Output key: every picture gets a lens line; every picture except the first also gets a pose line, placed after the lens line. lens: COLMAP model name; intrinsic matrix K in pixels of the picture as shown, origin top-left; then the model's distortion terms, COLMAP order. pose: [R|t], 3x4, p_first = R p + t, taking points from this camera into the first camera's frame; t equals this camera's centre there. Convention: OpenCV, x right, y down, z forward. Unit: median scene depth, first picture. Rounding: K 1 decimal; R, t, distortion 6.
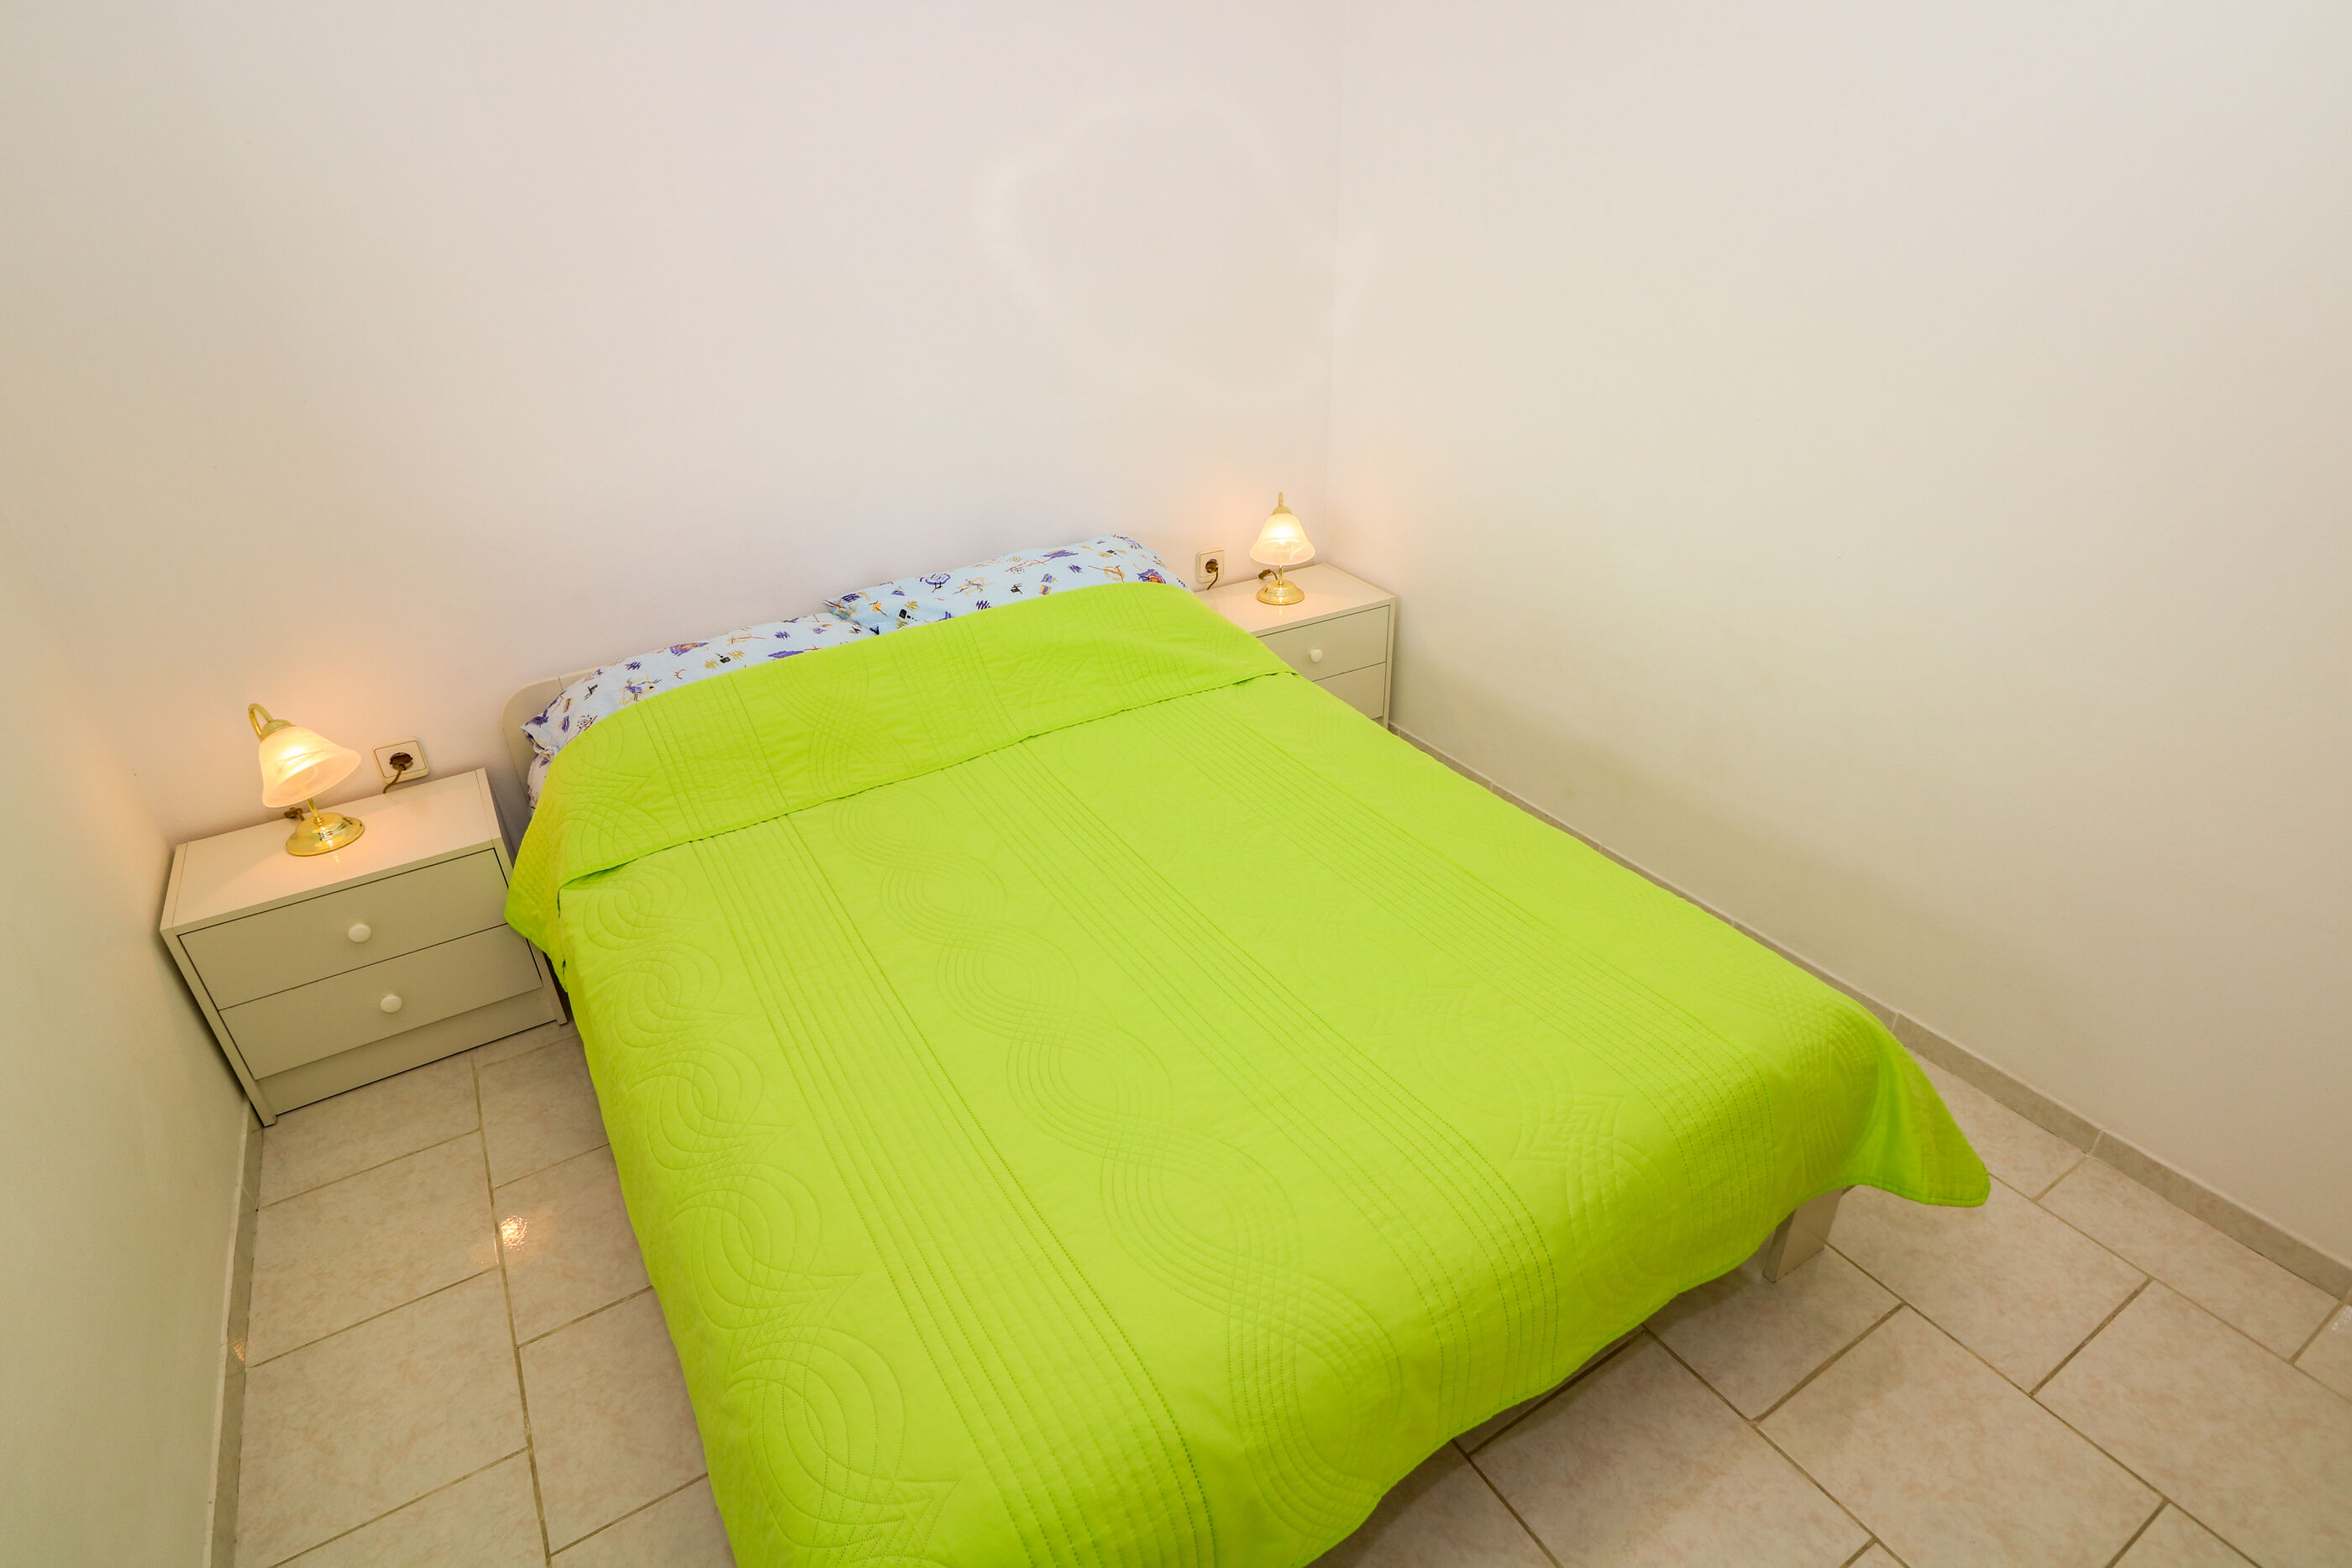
lens RADIAL K [[1186.5, 0, 1177.6], [0, 1186.5, 779.1], [0, 0, 1]] dist [0.010249, -0.017404]
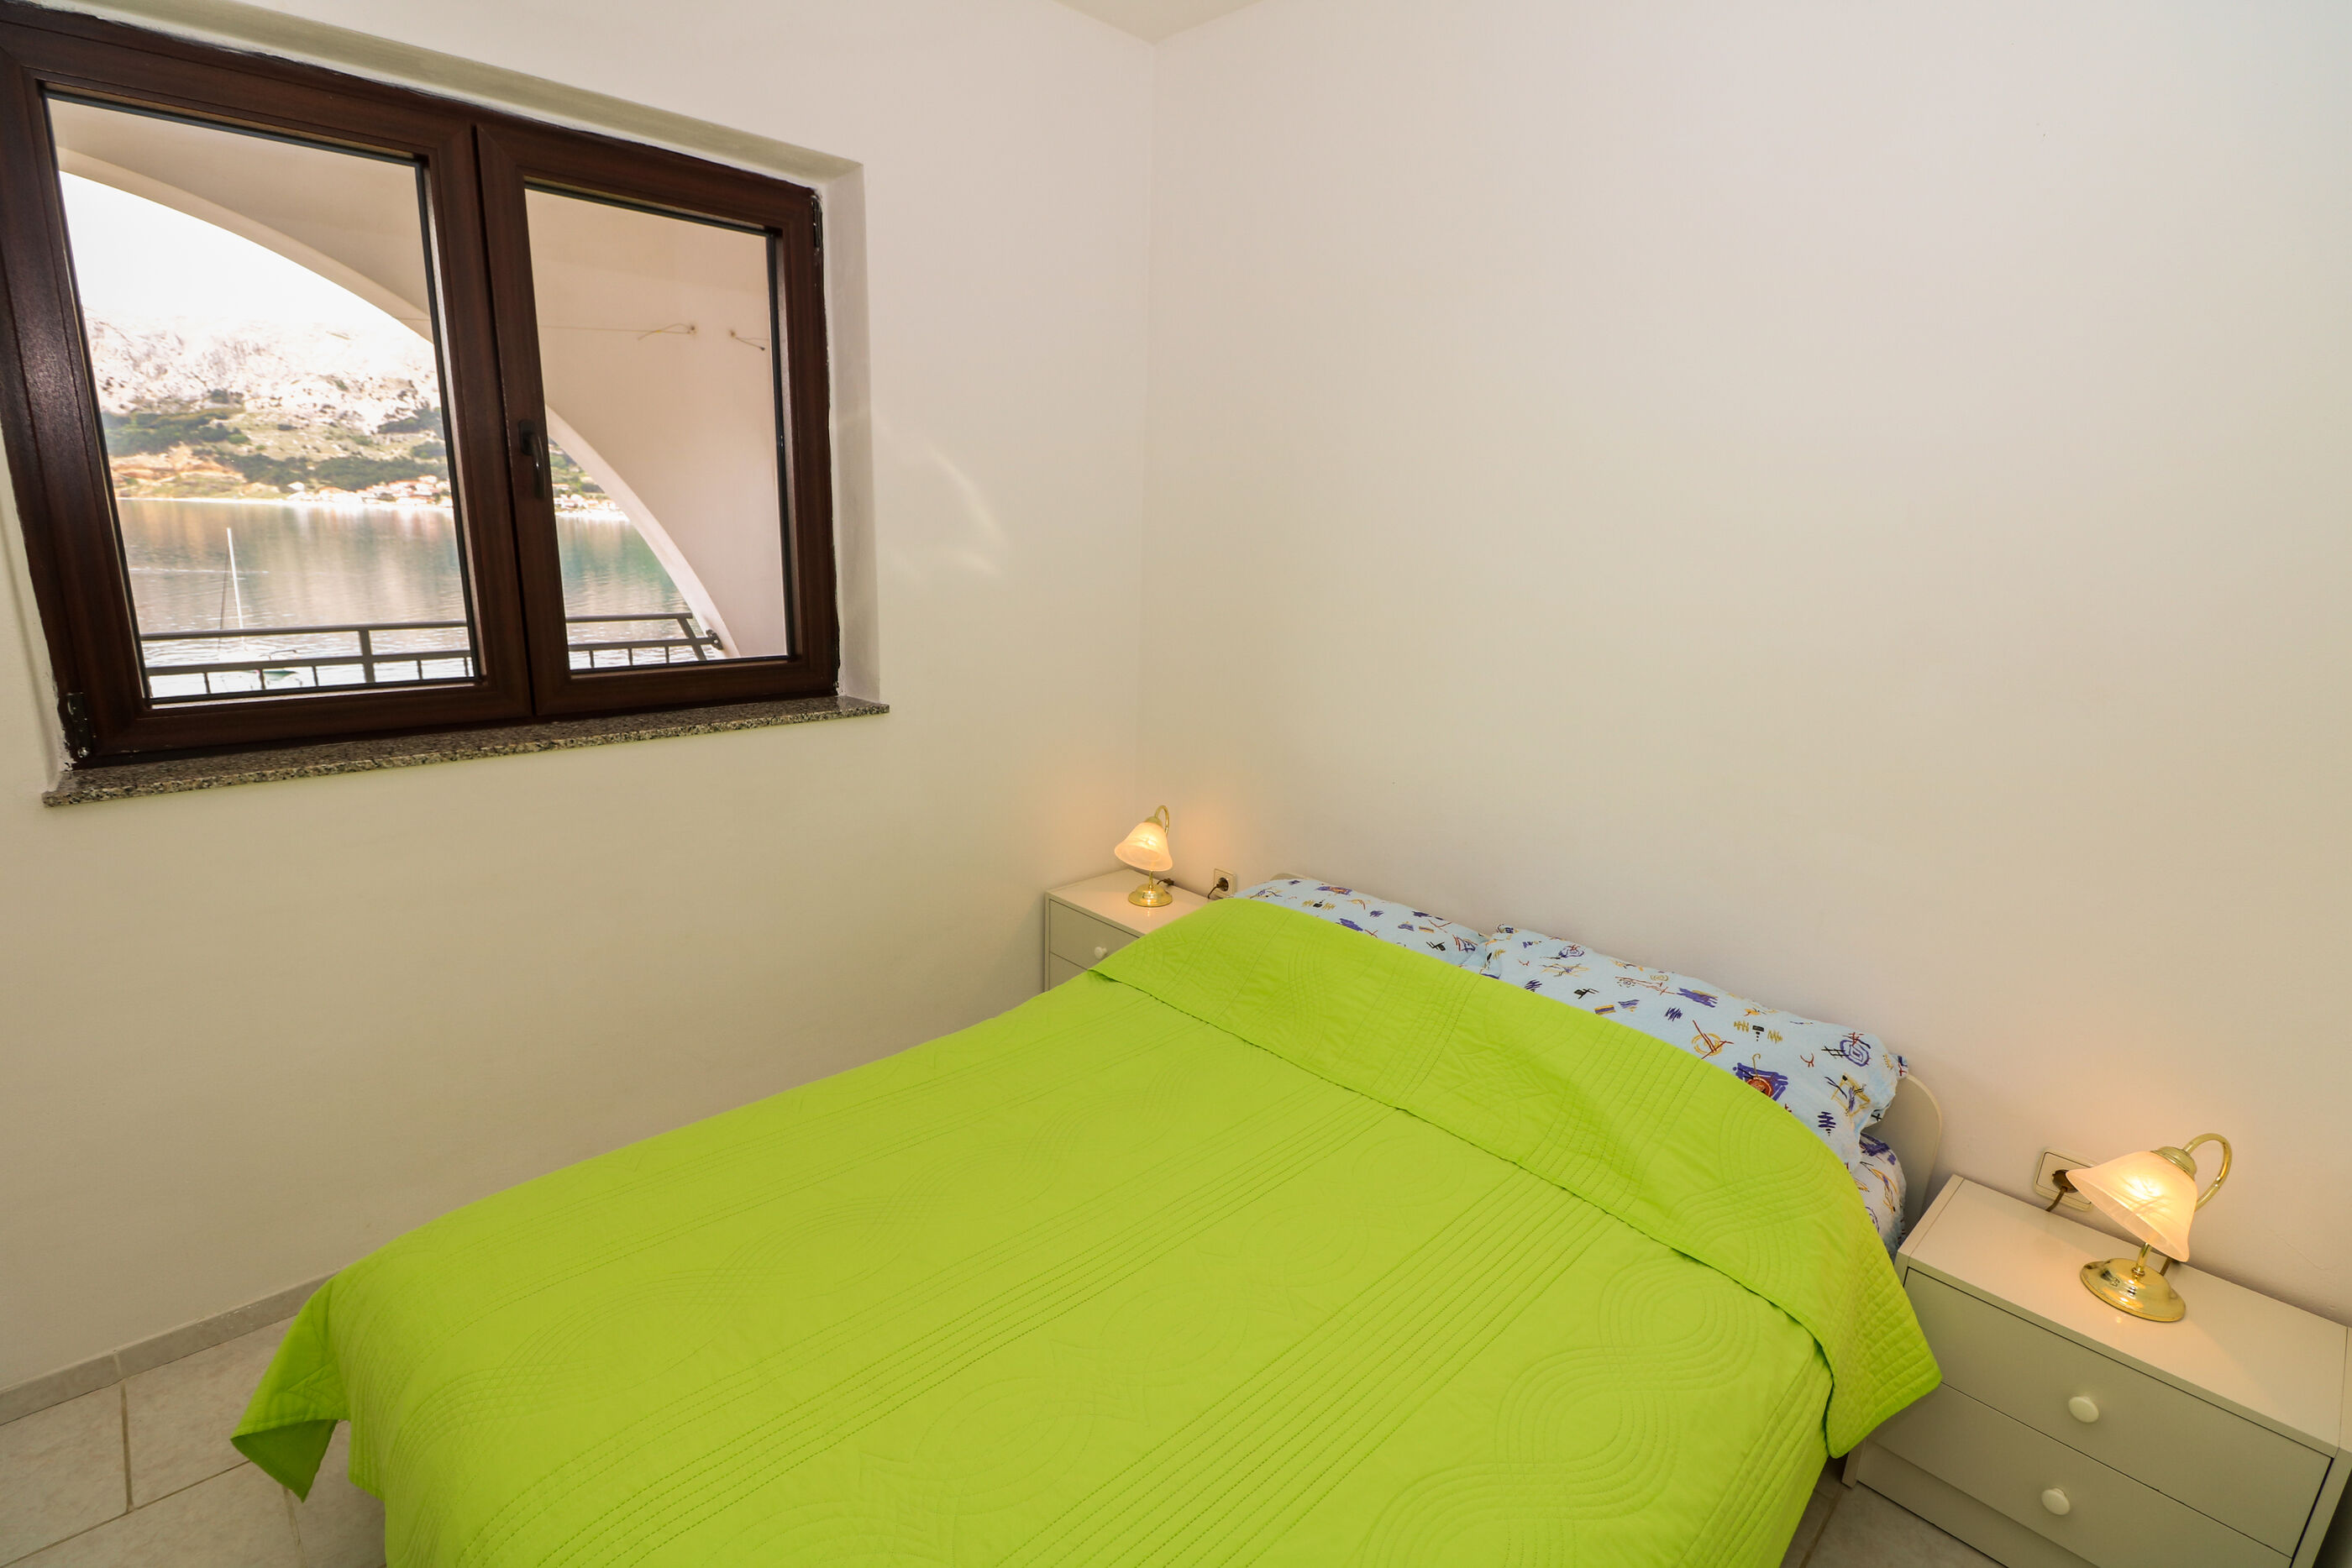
lens RADIAL K [[1091.8, 0, 1183.6], [0, 1091.8, 784.3], [0, 0, 1]] dist [-0.001692, -0.011941]
pose [[0.224785, 0.276190, -0.934447, 0.504261], [-0.509636, 0.850689, 0.128839, -0.247849], [0.830508, 0.447266, 0.331978, 0.441162]]
